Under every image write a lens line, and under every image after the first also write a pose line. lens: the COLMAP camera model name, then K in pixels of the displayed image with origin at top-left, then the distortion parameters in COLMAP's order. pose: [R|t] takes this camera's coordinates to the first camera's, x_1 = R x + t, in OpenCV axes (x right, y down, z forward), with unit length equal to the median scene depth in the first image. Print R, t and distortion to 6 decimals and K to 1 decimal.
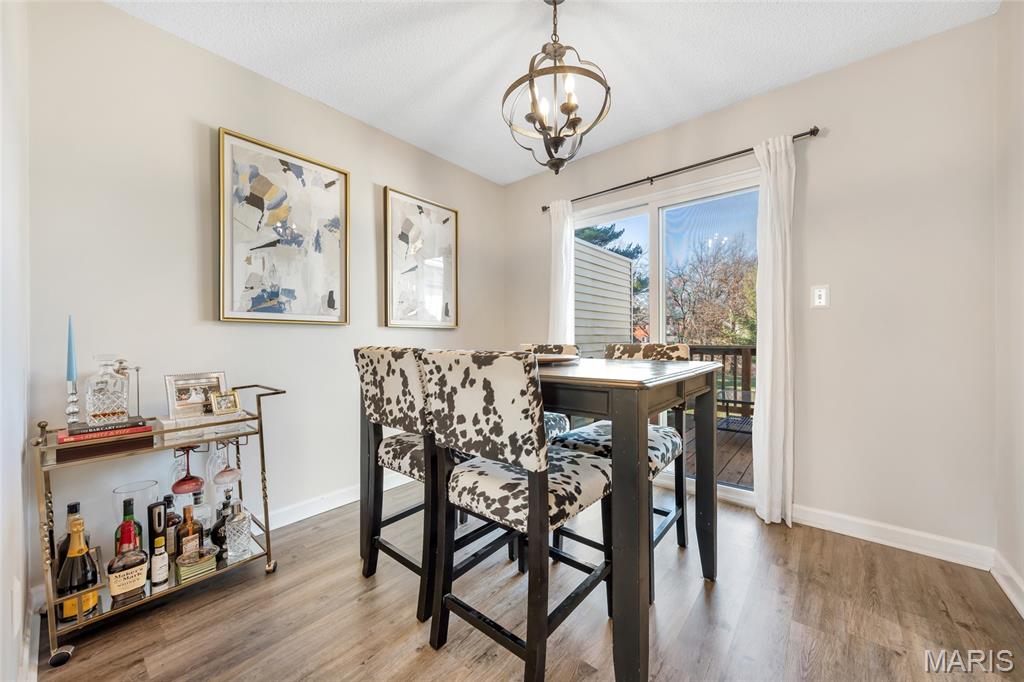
lens RADIAL K [[376.3, 0, 512.0], [0, 376.3, 341.0], [0, 0, 1]] dist [0.008296, -0.000049]
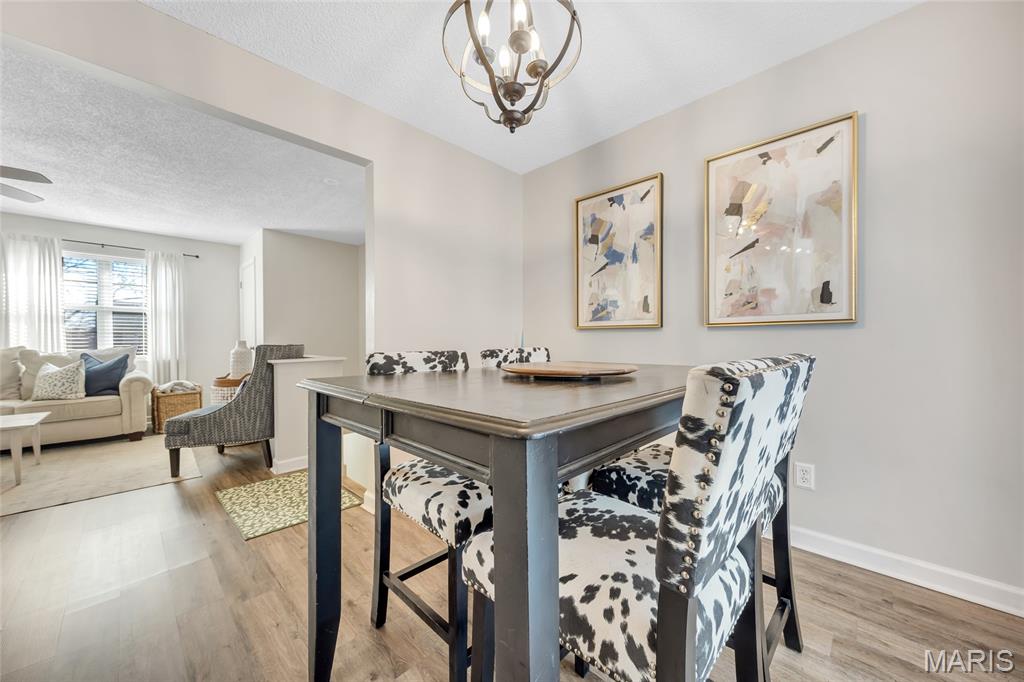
lens RADIAL K [[376.3, 0, 512.0], [0, 376.3, 341.0], [0, 0, 1]] dist [0.008296, -0.000049]
pose [[-0.079205, -0.003065, -0.996854, 0.631337], [-0.012195, 0.999923, -0.002106, 0.000082], [0.996784, 0.011990, -0.079236, 0.752756]]
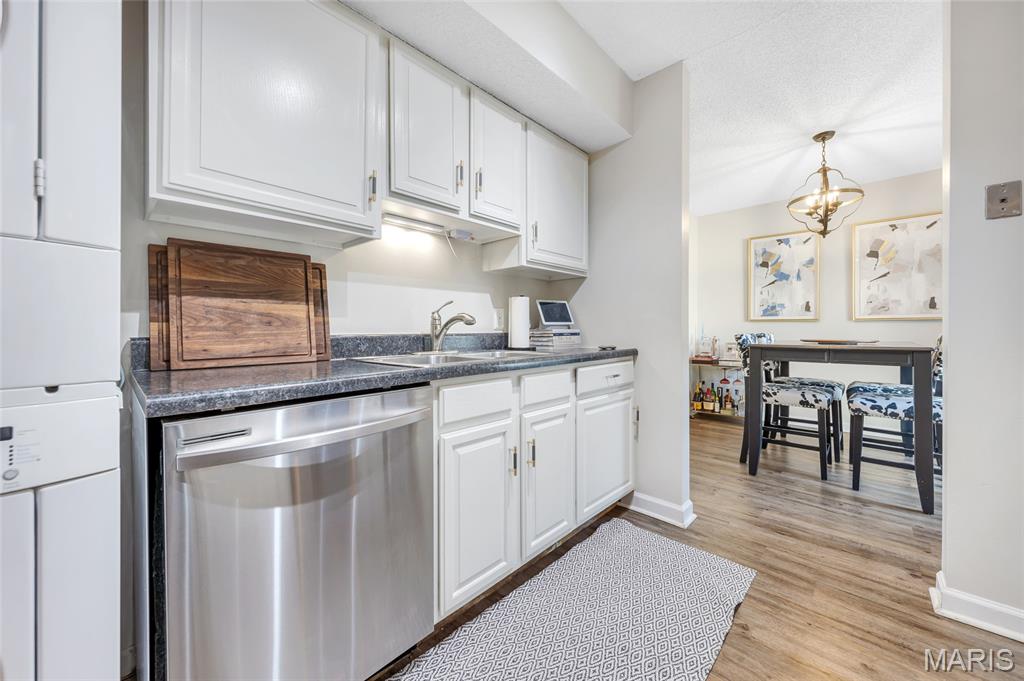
lens RADIAL K [[385.5, 0, 517.3], [0, 385.5, 330.2], [0, 0, 1]] dist [0.008365, 0.000002]
pose [[-0.052383, 0.001865, -0.998625, 1.444789], [-0.006495, 0.999976, 0.002208, 0.004435], [0.998606, 0.006601, -0.052370, -0.251753]]
